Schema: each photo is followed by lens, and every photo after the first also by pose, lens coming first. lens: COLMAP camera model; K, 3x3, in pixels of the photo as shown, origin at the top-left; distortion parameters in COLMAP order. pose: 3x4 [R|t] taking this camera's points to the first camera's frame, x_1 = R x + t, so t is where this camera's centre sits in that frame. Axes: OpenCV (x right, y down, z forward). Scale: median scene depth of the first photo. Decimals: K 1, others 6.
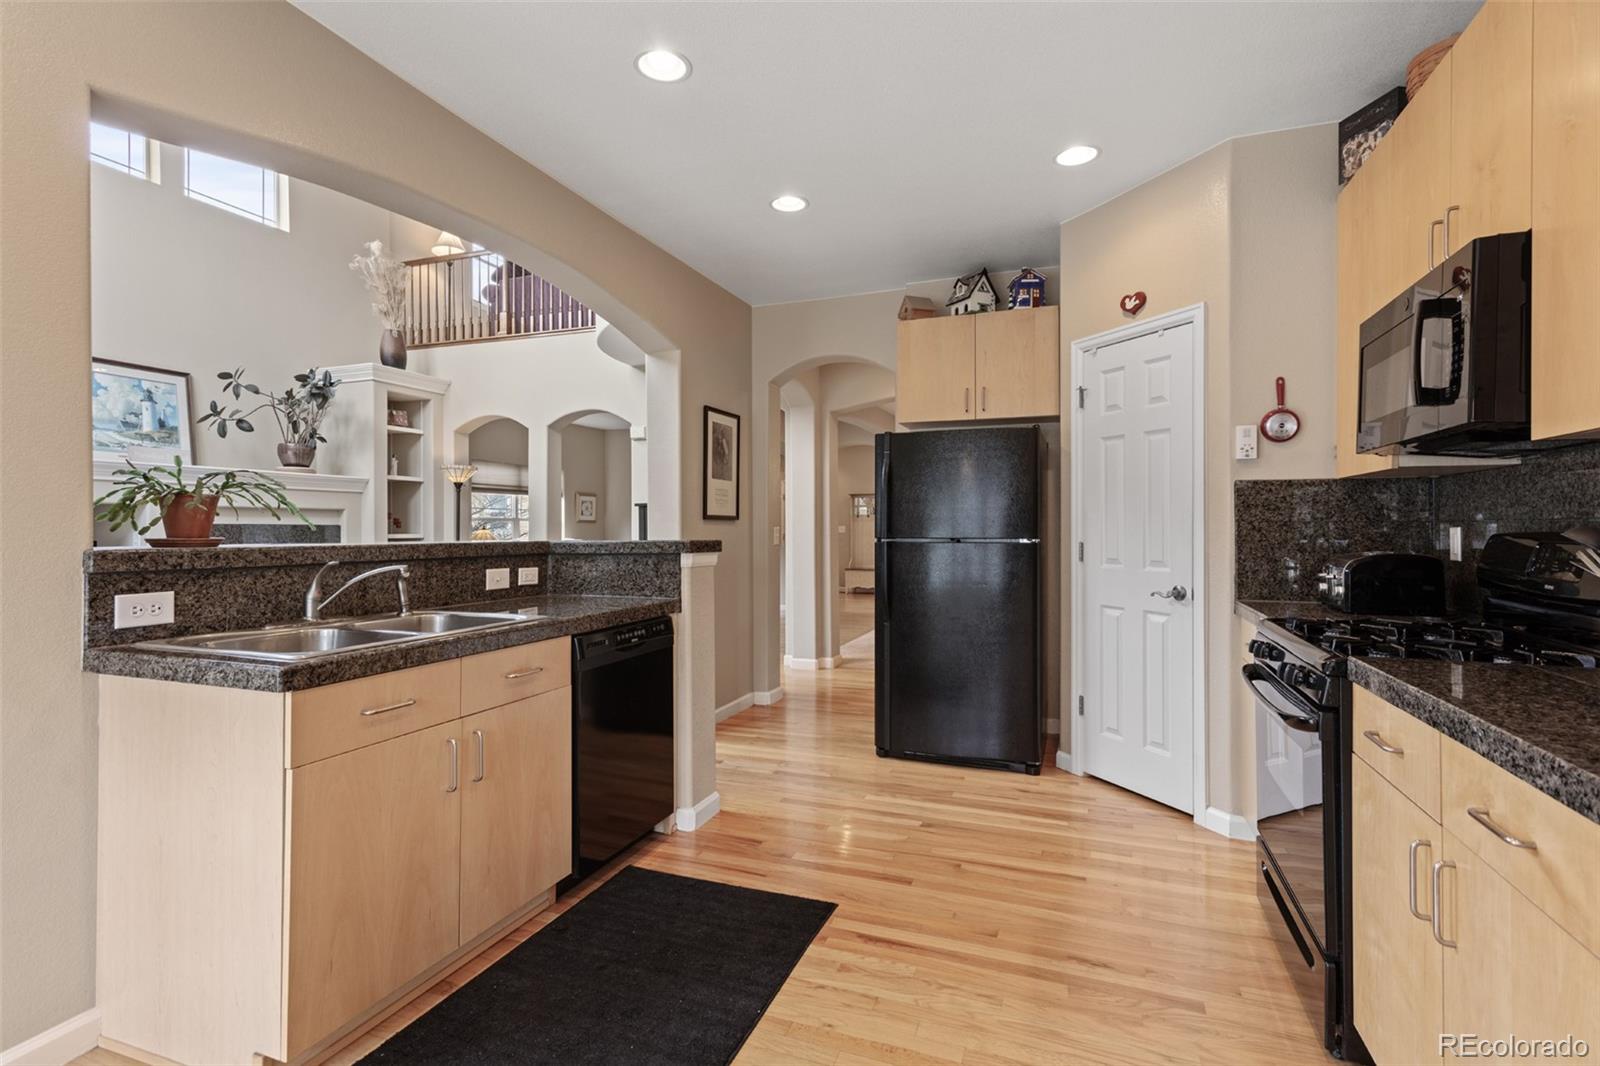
lens RADIAL K [[762.2, 0, 803.4], [0, 762.2, 524.1], [0, 0, 1]] dist [-0.002883, 0.003181]
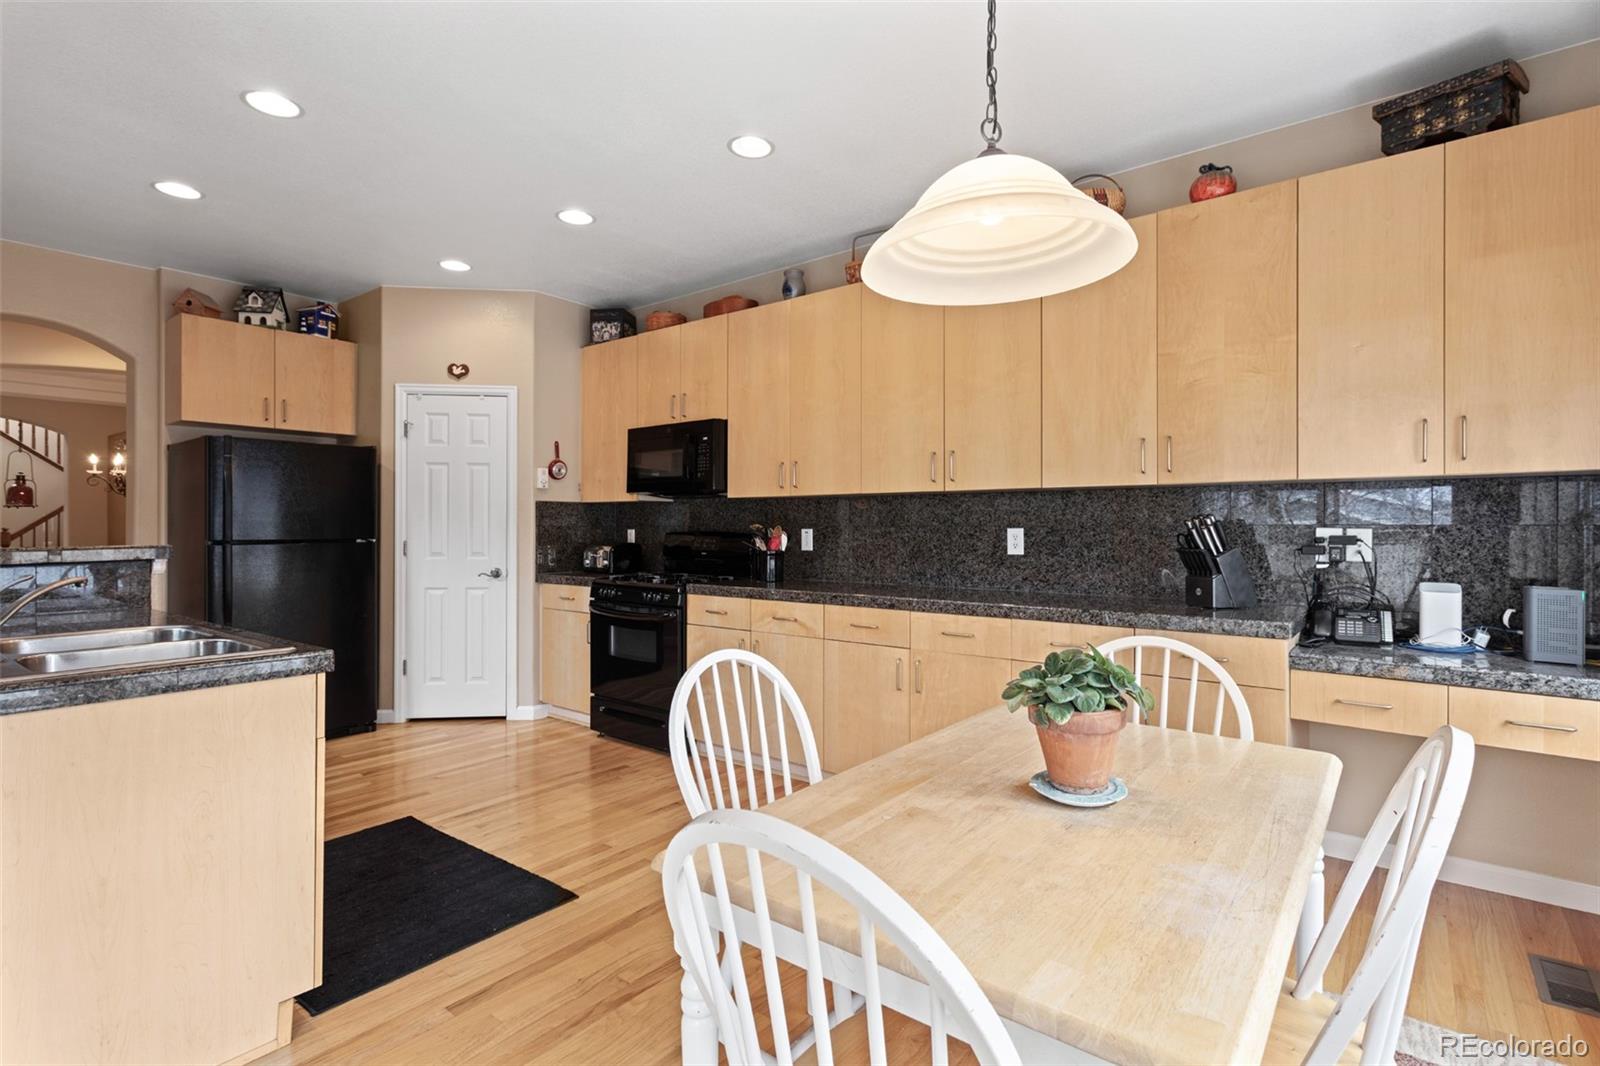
lens RADIAL K [[762.2, 0, 800.9], [0, 762.2, 523.5], [0, 0, 1]] dist [-0.002883, 0.003181]
pose [[0.303796, 0.002568, 0.952734, -0.725437], [-0.004483, 0.999989, -0.001266, -0.008251], [-0.952727, -0.003886, 0.303804, -0.033738]]
